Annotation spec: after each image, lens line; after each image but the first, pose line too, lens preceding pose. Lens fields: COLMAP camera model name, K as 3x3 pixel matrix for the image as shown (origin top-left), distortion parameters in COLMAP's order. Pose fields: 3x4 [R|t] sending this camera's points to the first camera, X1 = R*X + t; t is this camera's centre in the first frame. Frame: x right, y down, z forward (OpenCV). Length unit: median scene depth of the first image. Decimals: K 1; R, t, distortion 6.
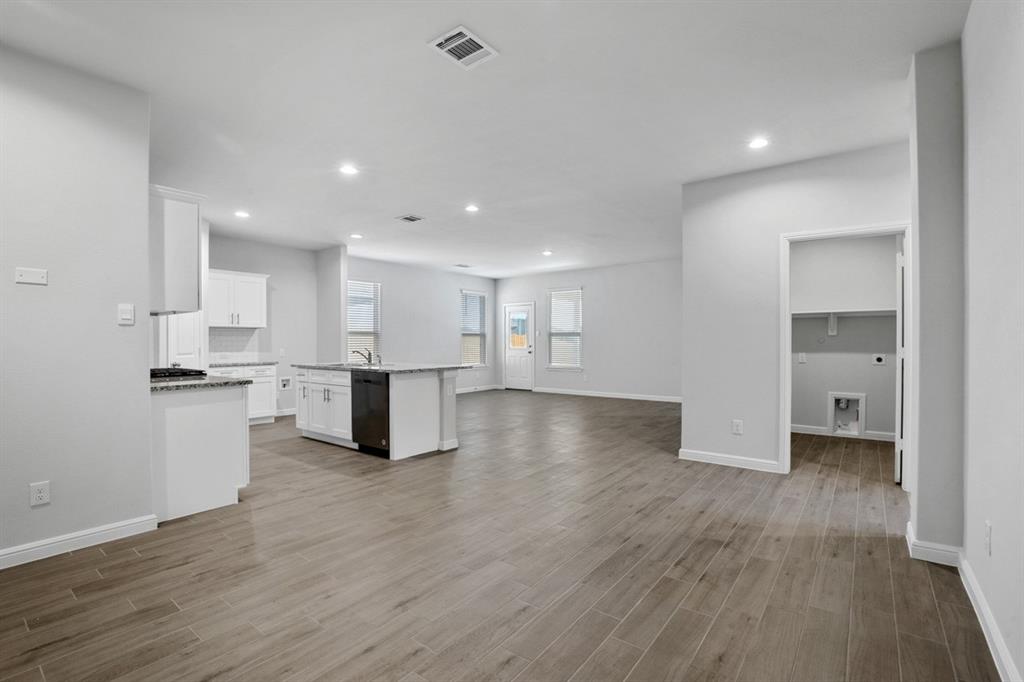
lens RADIAL K [[466.7, 0, 511.7], [0, 466.7, 341.3], [0, 0, 1]] dist [-0.033005, 0.004469]
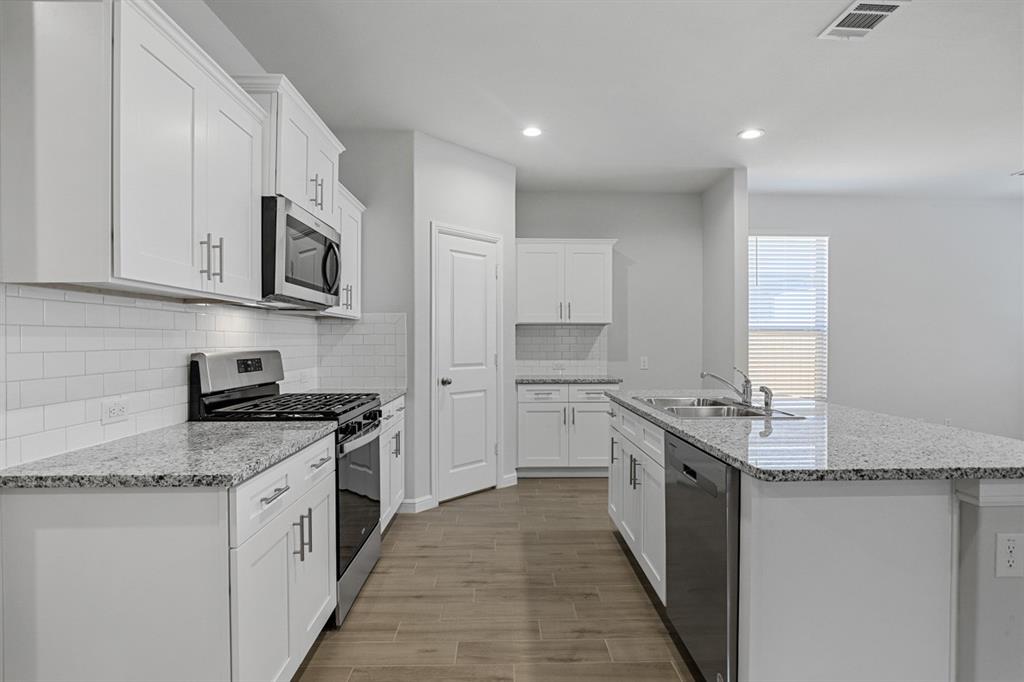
lens RADIAL K [[529.2, 0, 513.2], [0, 529.2, 343.1], [0, 0, 1]] dist [-0.006175, -0.000965]
pose [[0.641324, 0.011031, -0.767191, -0.064088], [-0.005965, 0.999938, 0.009391, -0.008737], [0.767247, -0.001446, 0.641350, 0.442878]]
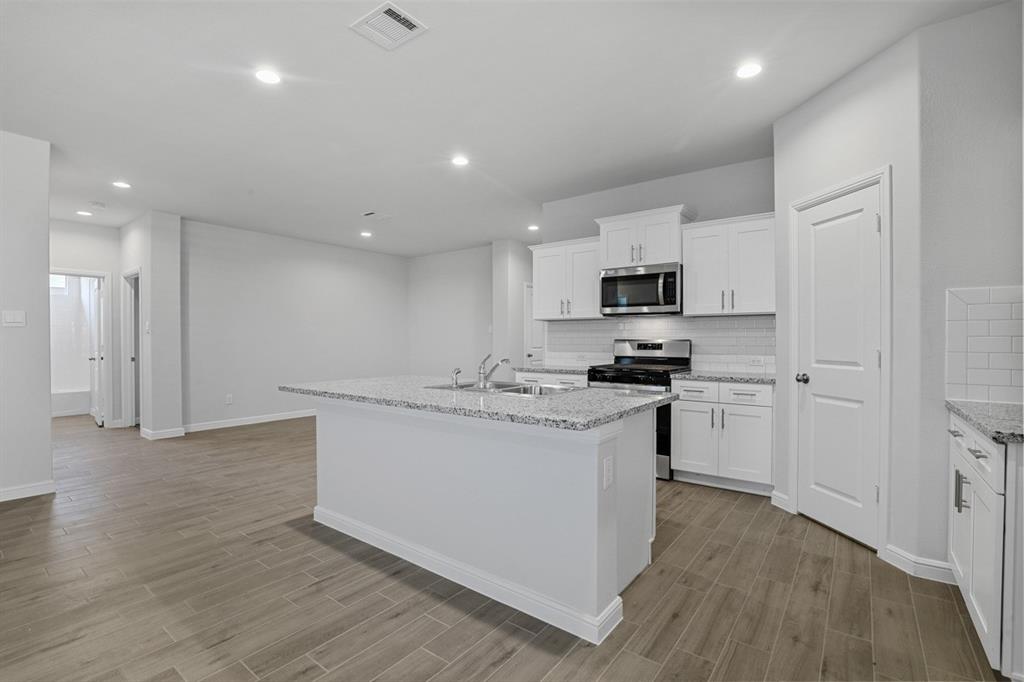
lens RADIAL K [[466.7, 0, 515.7], [0, 466.7, 341.7], [0, 0, 1]] dist [-0.033005, 0.004469]
pose [[-0.999773, 0.007673, -0.019881, -0.274728], [0.007521, 0.999942, 0.007736, -0.001525], [0.019939, 0.007585, -0.999772, 1.202878]]
